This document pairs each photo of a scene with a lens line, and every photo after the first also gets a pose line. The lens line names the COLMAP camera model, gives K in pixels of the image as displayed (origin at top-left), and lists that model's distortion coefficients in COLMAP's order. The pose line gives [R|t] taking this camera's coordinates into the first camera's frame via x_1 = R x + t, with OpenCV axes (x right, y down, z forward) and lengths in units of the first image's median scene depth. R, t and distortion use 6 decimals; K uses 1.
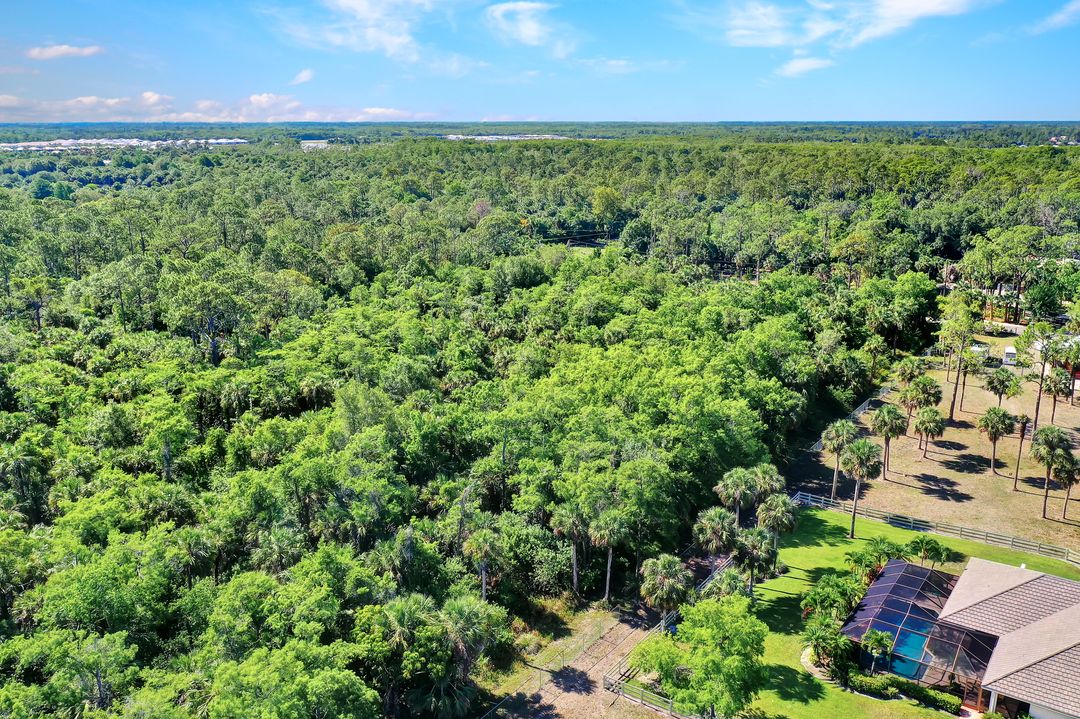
lens RADIAL K [[847.8, 0, 538.8], [0, 847.8, 357.3], [0, 0, 1]] dist [-0.026764, 0.013799]
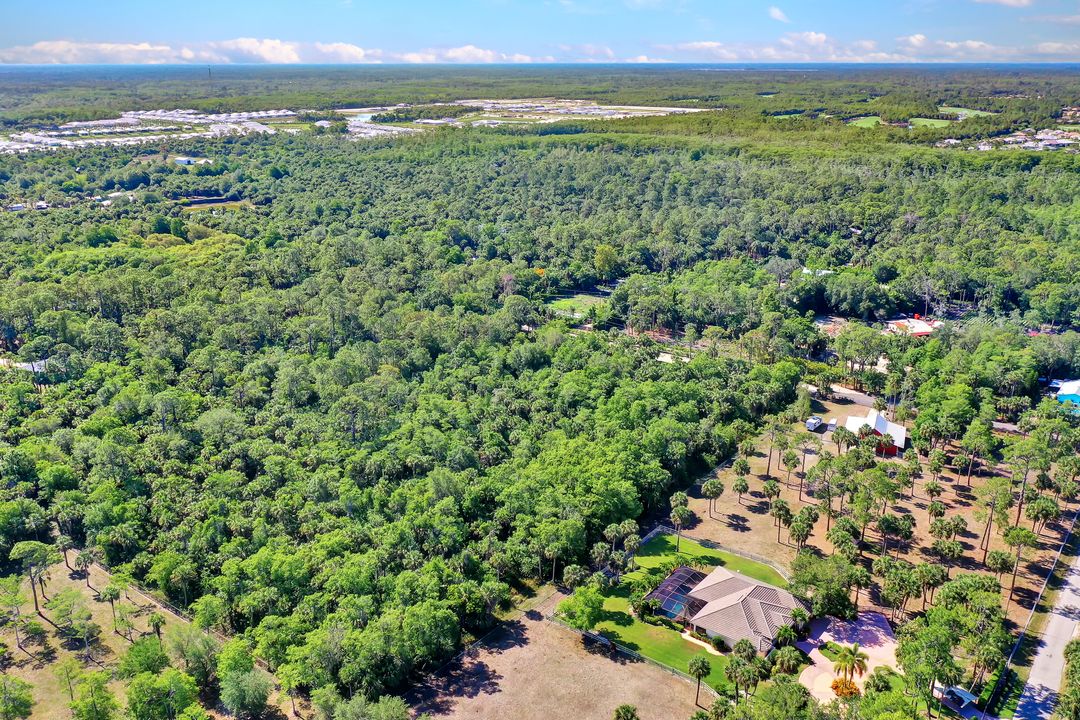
lens RADIAL K [[847.8, 0, 537.9], [0, 847.8, 354.6], [0, 0, 1]] dist [-0.026764, 0.013799]
pose [[0.999067, 0.010389, -0.041919, 0.126810], [-0.007683, 0.997907, 0.064205, -0.457539], [0.042498, -0.063823, 0.997056, -1.206201]]
